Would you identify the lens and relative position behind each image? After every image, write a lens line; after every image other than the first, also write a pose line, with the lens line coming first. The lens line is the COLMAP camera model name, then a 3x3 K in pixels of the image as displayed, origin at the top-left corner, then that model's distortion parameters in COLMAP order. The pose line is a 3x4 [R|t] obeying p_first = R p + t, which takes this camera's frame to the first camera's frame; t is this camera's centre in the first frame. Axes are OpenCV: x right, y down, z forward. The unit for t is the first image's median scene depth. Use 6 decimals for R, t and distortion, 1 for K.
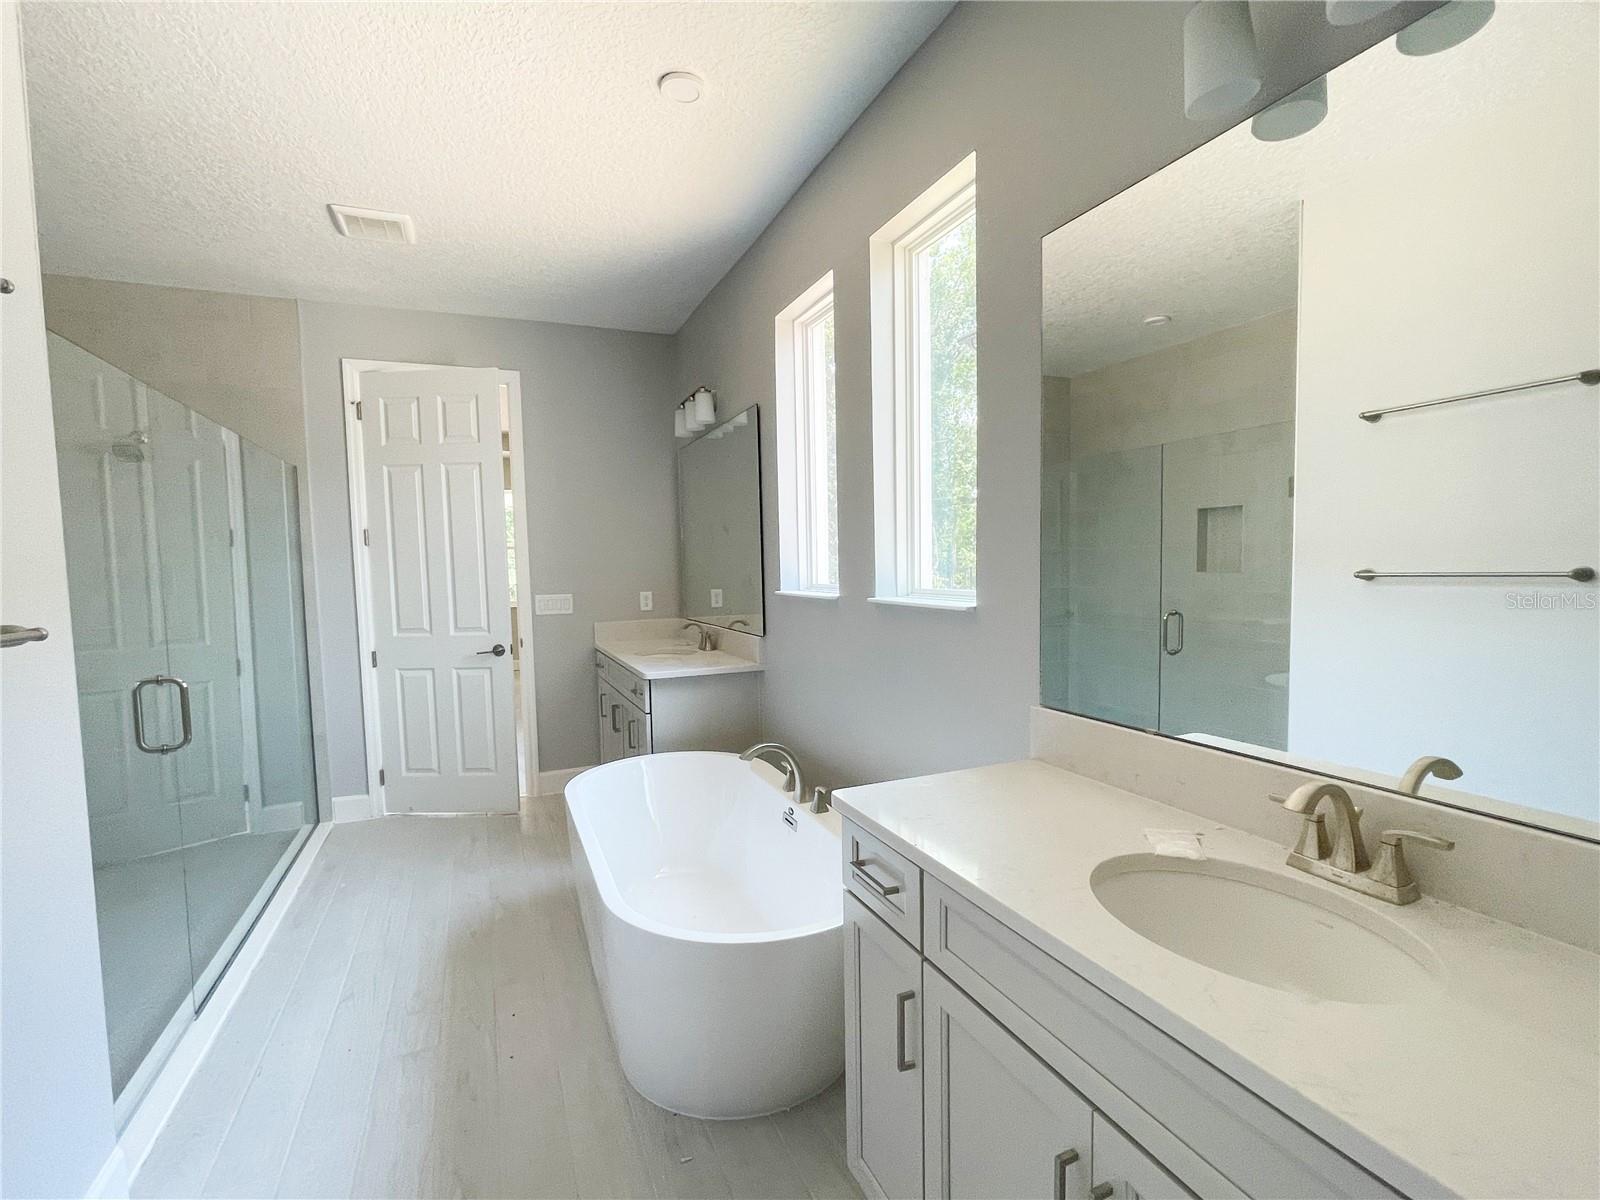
lens RADIAL K [[737.0, 0, 805.4], [0, 737.0, 606.2], [0, 0, 1]] dist [-0.005386, -0.000852]
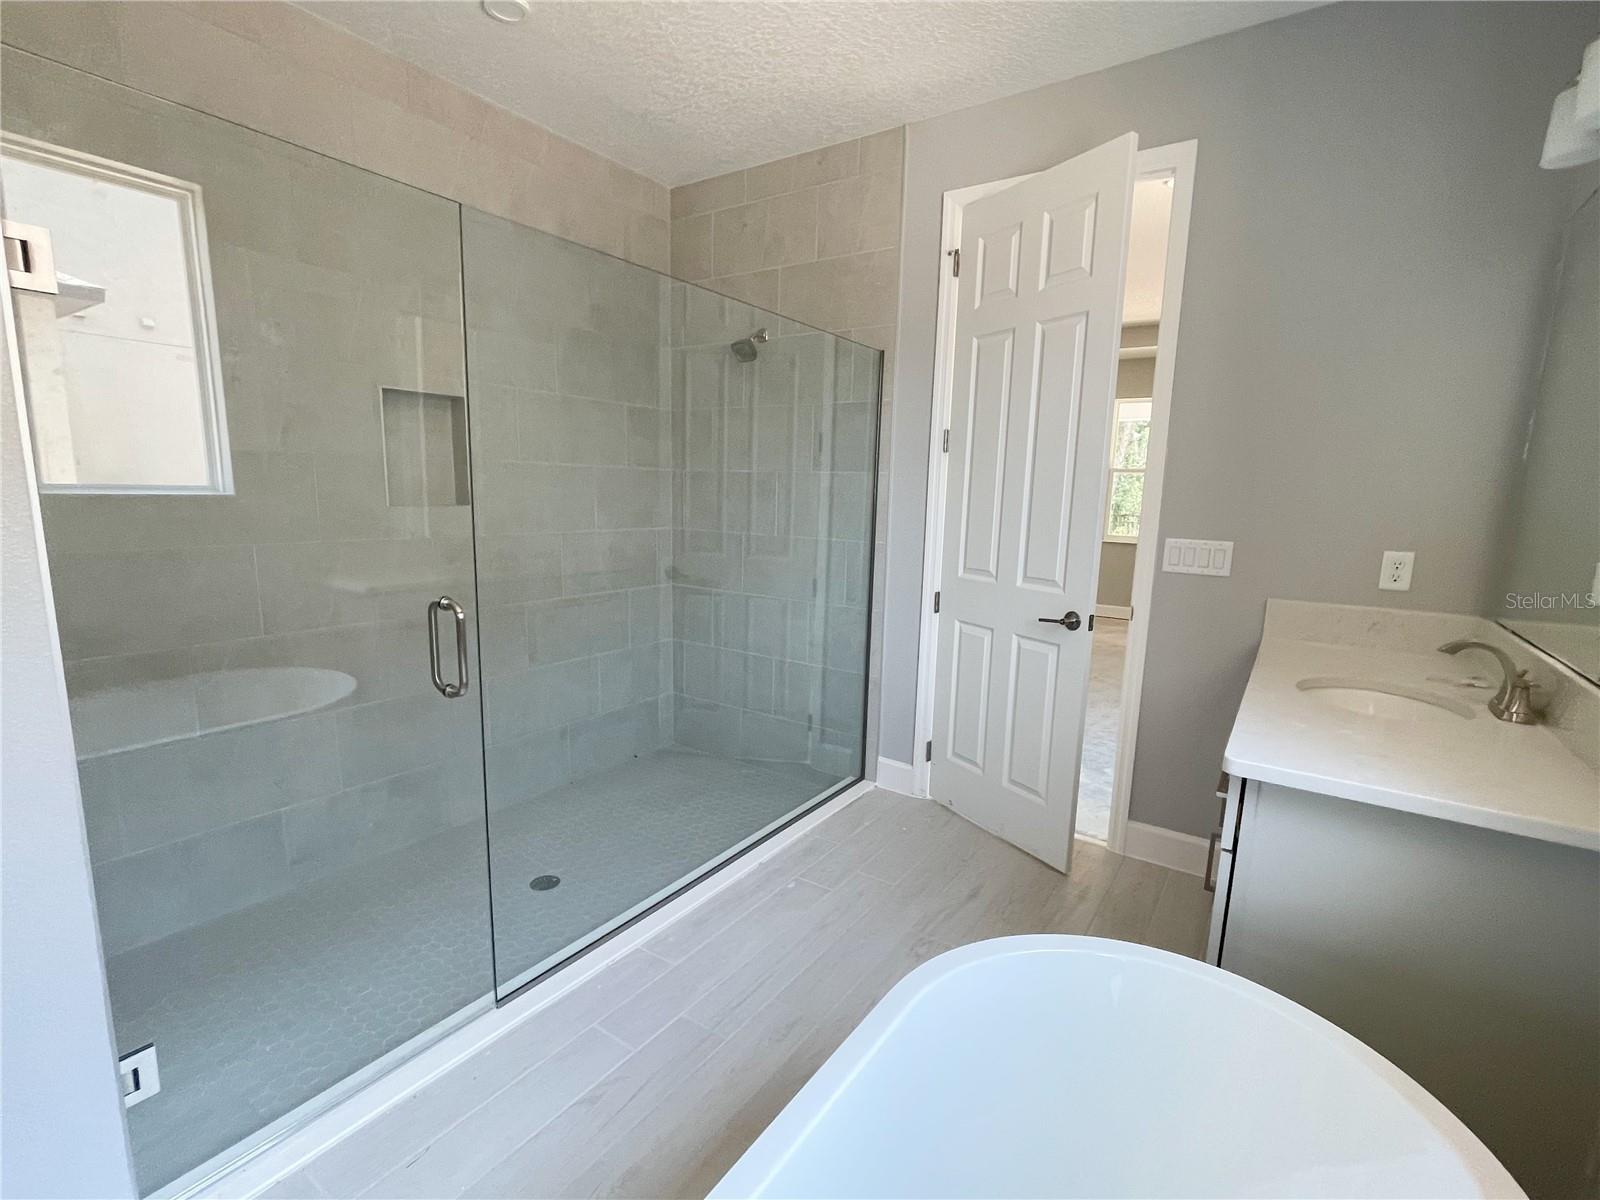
lens RADIAL K [[737.0, 0, 798.2], [0, 737.0, 615.9], [0, 0, 1]] dist [-0.005386, -0.000852]
pose [[0.526887, 0.179688, -0.830724, -0.018967], [-0.088360, 0.983681, 0.156730, -0.021787], [0.845330, -0.009176, 0.534166, 0.468817]]
